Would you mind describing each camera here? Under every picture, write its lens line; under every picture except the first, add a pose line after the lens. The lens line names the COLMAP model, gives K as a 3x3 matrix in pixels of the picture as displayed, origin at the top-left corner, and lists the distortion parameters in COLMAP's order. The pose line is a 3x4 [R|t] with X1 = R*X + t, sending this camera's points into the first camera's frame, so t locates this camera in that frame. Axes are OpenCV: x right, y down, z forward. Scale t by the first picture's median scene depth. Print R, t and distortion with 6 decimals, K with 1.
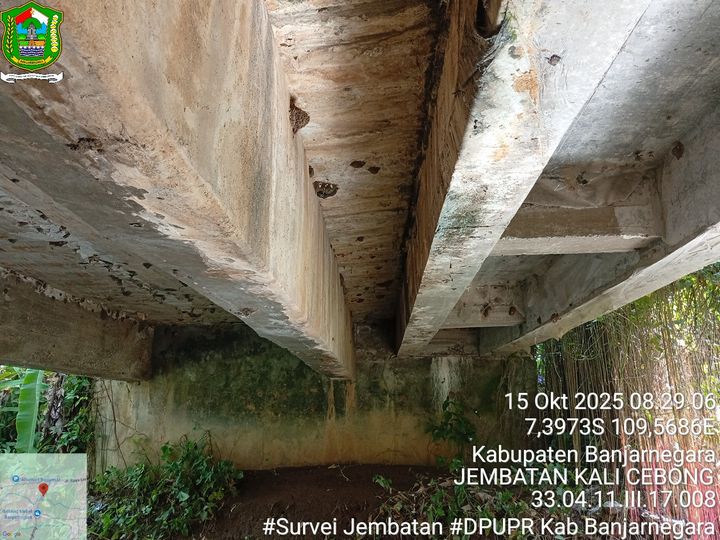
lens RADIAL K [[551.1, 0, 360.0], [0, 551.1, 270.0], [0, 0, 1]] dist [0.137169, -0.299950]
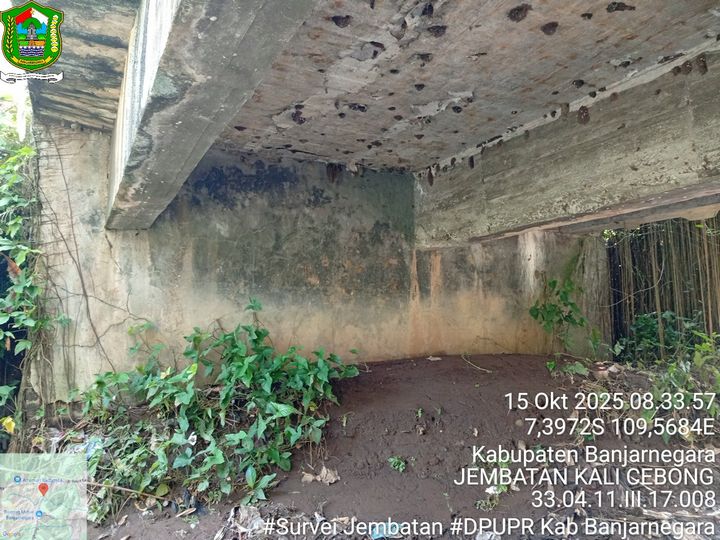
lens RADIAL K [[547.4, 0, 360.0], [0, 547.4, 270.0], [0, 0, 1]] dist [0.090843, -0.189662]
pose [[0.873803, 0.043758, 0.484308, -0.473353], [-0.111537, 0.987426, 0.112024, 0.153584], [-0.473316, -0.151905, 0.867696, 0.399221]]
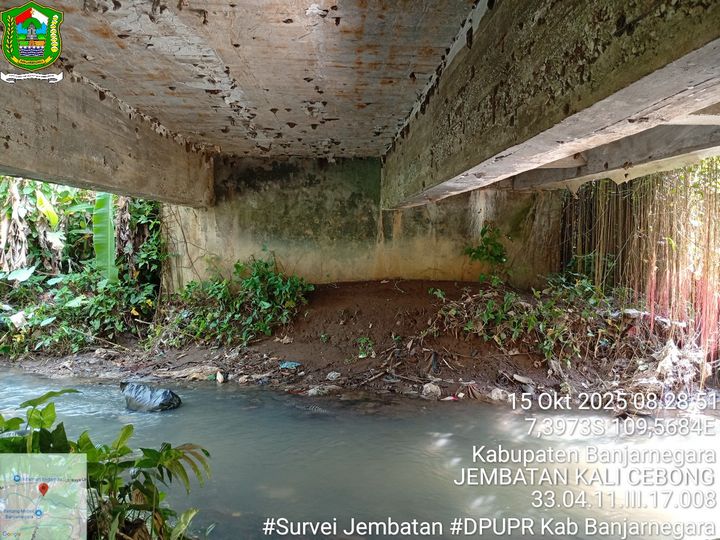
lens RADIAL K [[551.1, 0, 360.0], [0, 551.1, 270.0], [0, 0, 1]] dist [0.137169, -0.299950]
pose [[0.997002, 0.002637, 0.077336, -0.180740], [-0.026954, 0.948661, 0.315143, -0.036866], [-0.072534, -0.316283, 0.945888, -0.091041]]
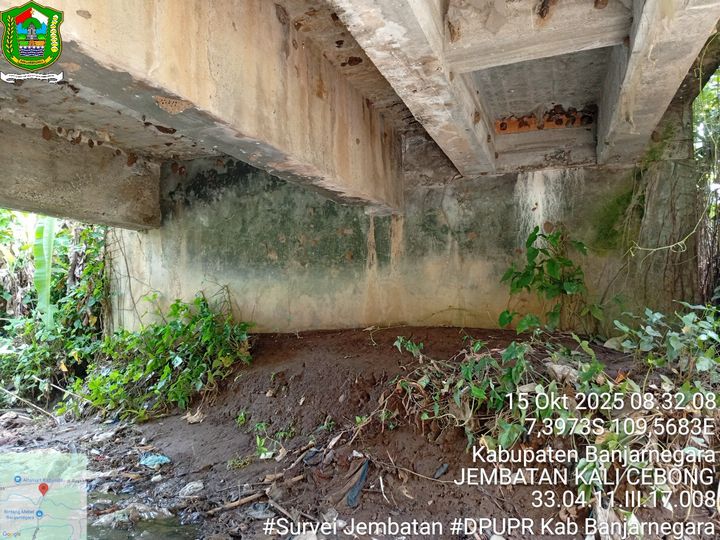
lens RADIAL K [[551.1, 0, 360.0], [0, 551.1, 270.0], [0, 0, 1]] dist [0.137169, -0.299950]
pose [[0.953312, -0.024471, -0.300993, 0.149812], [0.083187, 0.979429, 0.183845, 0.135263], [0.290302, -0.200301, 0.935737, 0.317599]]
